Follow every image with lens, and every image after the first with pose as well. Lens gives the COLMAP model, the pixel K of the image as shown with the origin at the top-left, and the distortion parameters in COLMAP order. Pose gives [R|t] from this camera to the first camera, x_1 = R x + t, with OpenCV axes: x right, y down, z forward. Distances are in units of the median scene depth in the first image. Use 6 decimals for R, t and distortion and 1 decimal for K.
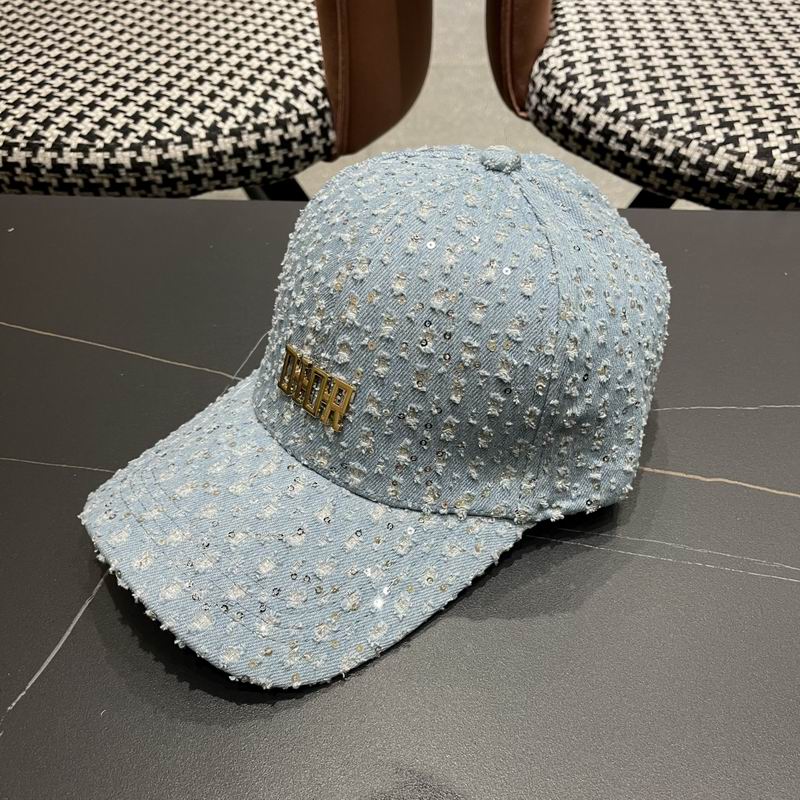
lens RADIAL K [[843.4, 0, 396.0], [0, 843.4, 404.8], [0, 0, 1]] dist [0.019282, 0.000000]
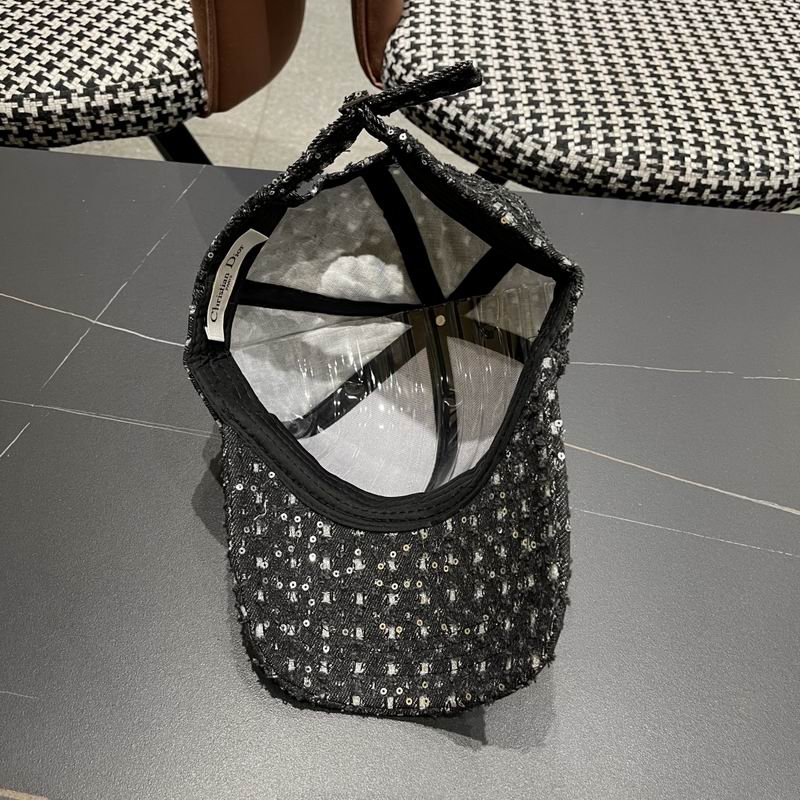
lens RADIAL K [[843.4, 0, 407.4], [0, 843.4, 401.4], [0, 0, 1]] dist [0.019282, 0.000000]
pose [[0.994470, 0.028999, 0.100933, 0.096100], [-0.039047, 0.994316, 0.099053, -0.040545], [-0.097487, -0.102447, 0.989950, -0.181940]]
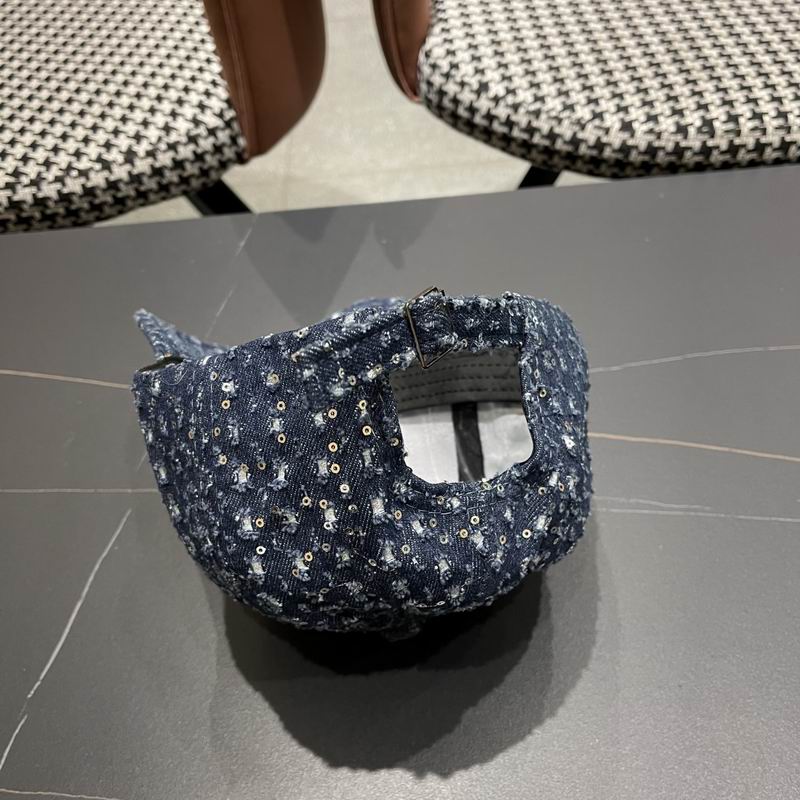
lens RADIAL K [[843.4, 0, 403.1], [0, 843.4, 416.0], [0, 0, 1]] dist [0.019282, 0.000000]
pose [[0.991574, -0.124545, 0.035633, 0.049251], [0.120884, 0.988482, 0.091054, -0.050400], [-0.046563, -0.085979, 0.995208, -0.118276]]
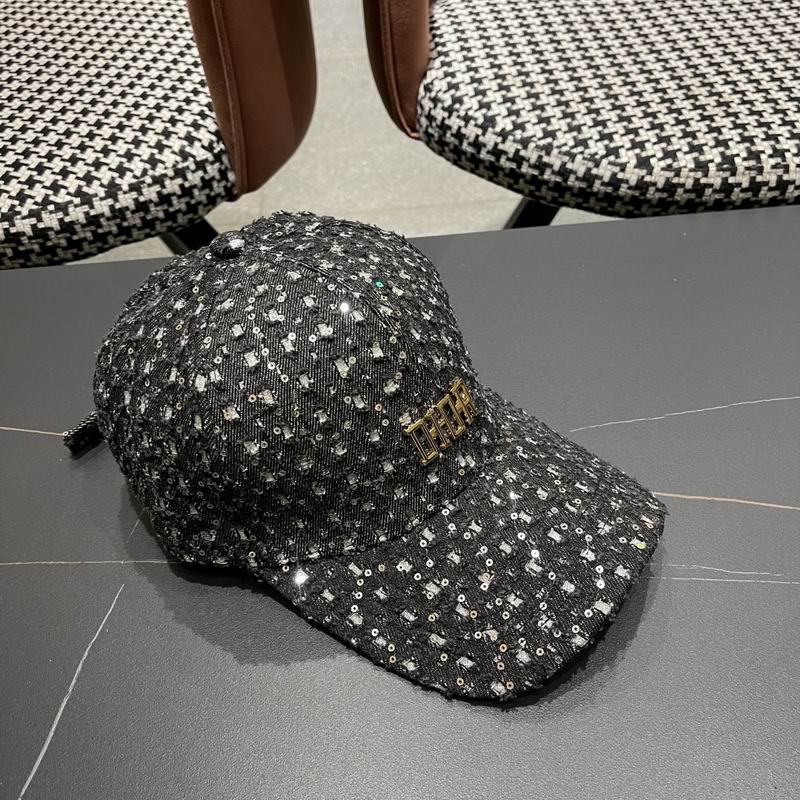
lens RADIAL K [[843.4, 0, 400.9], [0, 843.4, 410.6], [0, 0, 1]] dist [0.019282, 0.000000]
pose [[0.987523, -0.127637, 0.092231, -0.004826], [0.124145, 0.991346, 0.042680, -0.063140], [-0.096880, -0.030697, 0.994823, -0.036255]]
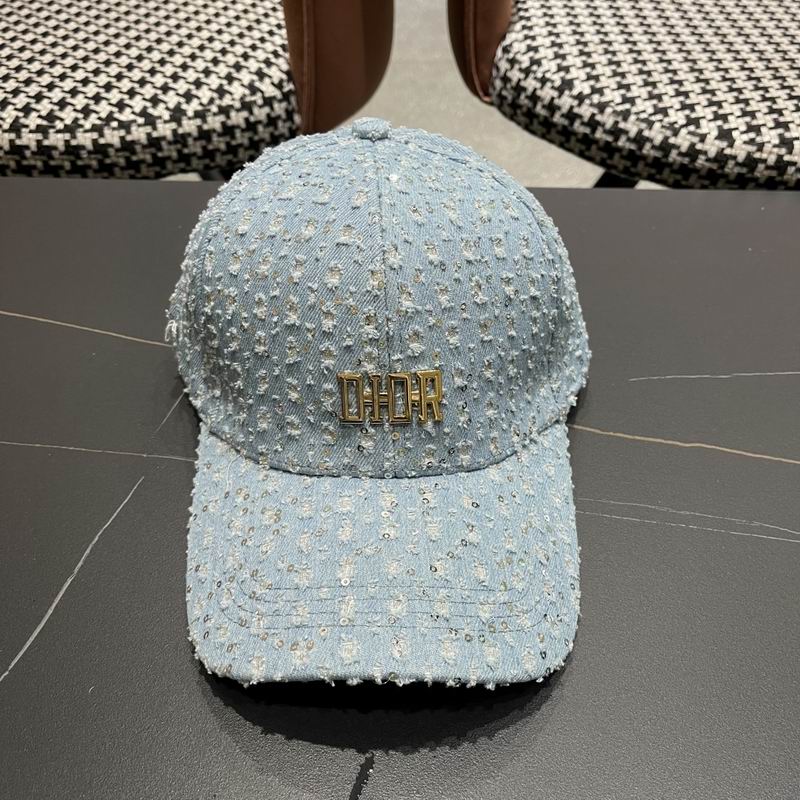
lens RADIAL K [[843.4, 0, 399.7], [0, 843.4, 402.1], [0, 0, 1]] dist [0.019282, 0.000000]
pose [[0.998032, -0.017409, 0.060237, -0.022703], [0.017698, 0.999834, -0.004268, 0.022013], [-0.060153, 0.005326, 0.998175, 0.002603]]
